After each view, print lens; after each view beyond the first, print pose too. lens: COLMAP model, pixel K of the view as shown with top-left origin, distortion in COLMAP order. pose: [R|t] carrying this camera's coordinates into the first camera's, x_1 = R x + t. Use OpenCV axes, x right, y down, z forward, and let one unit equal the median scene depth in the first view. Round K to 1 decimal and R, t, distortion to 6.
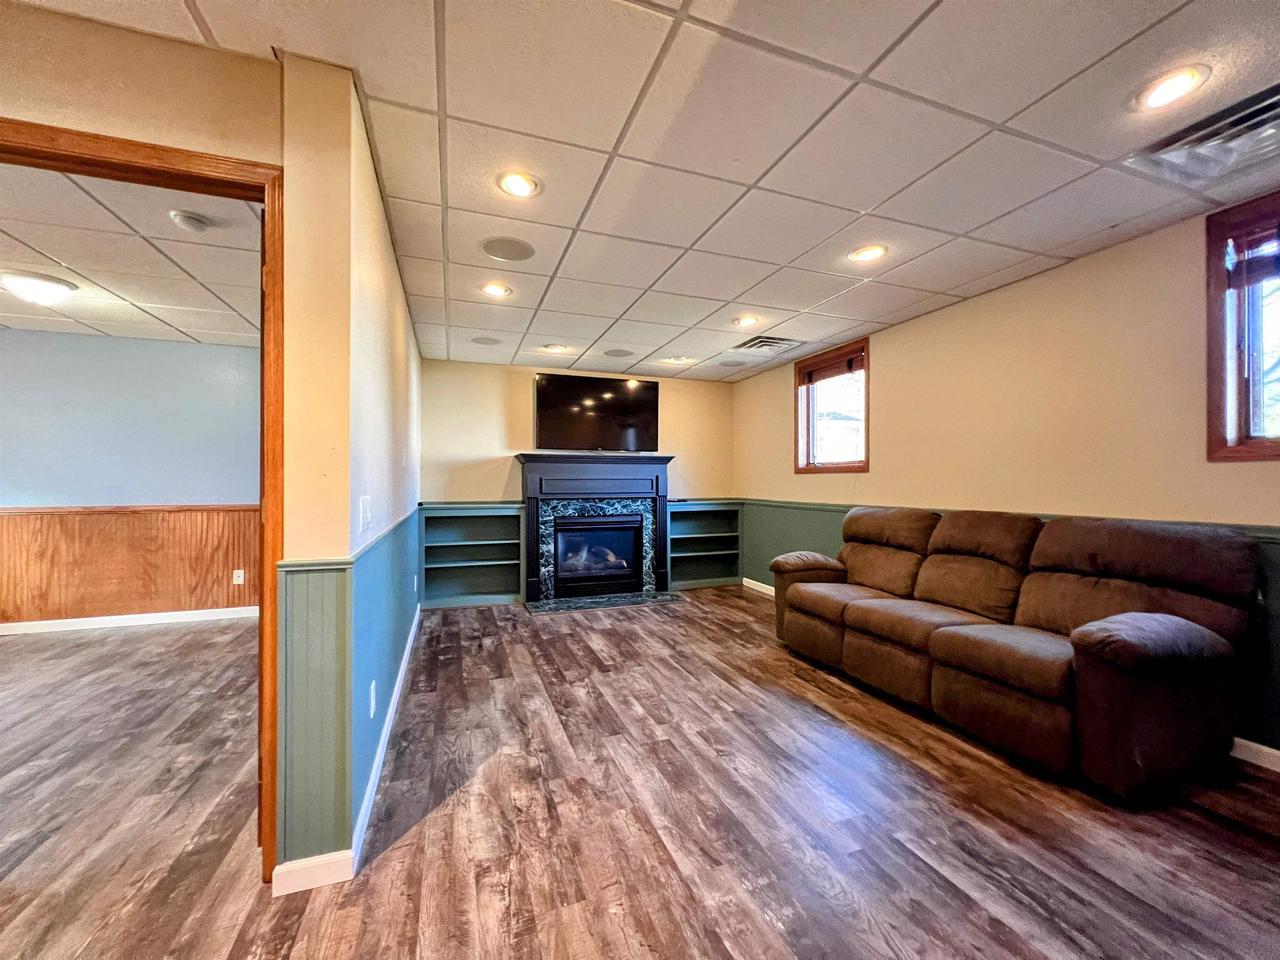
lens RADIAL K [[510.0, 0, 641.8], [0, 510.0, 482.1], [0, 0, 1]] dist [-0.000316, 0.000372]
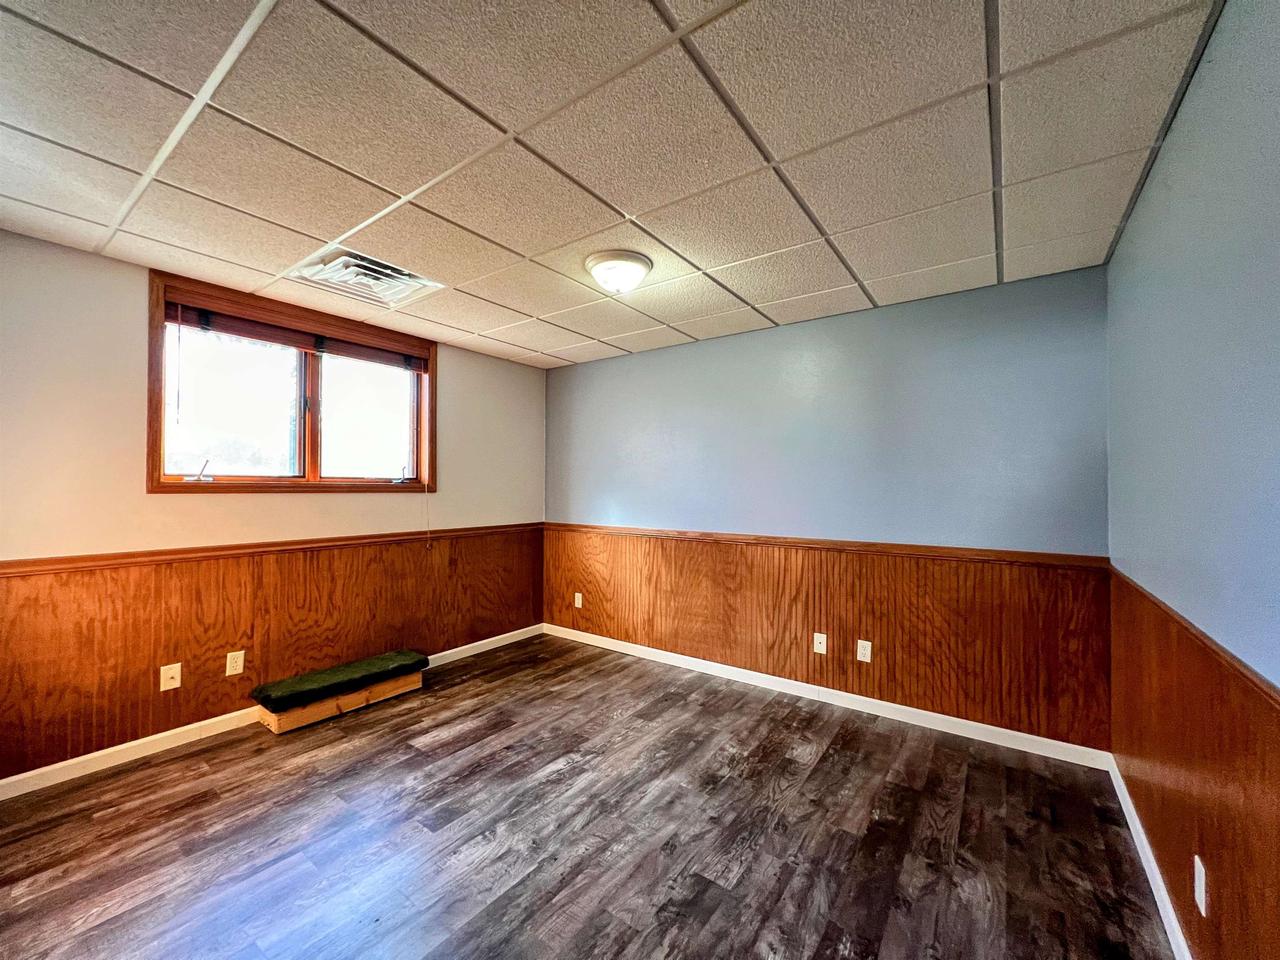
lens RADIAL K [[510.0, 0, 640.6], [0, 510.0, 482.9], [0, 0, 1]] dist [-0.000316, 0.000372]
pose [[0.557420, -0.002880, -0.830226, -0.371076], [0.000391, 0.999995, -0.003207, -0.035455], [0.830231, 0.001463, 0.557418, 0.433622]]
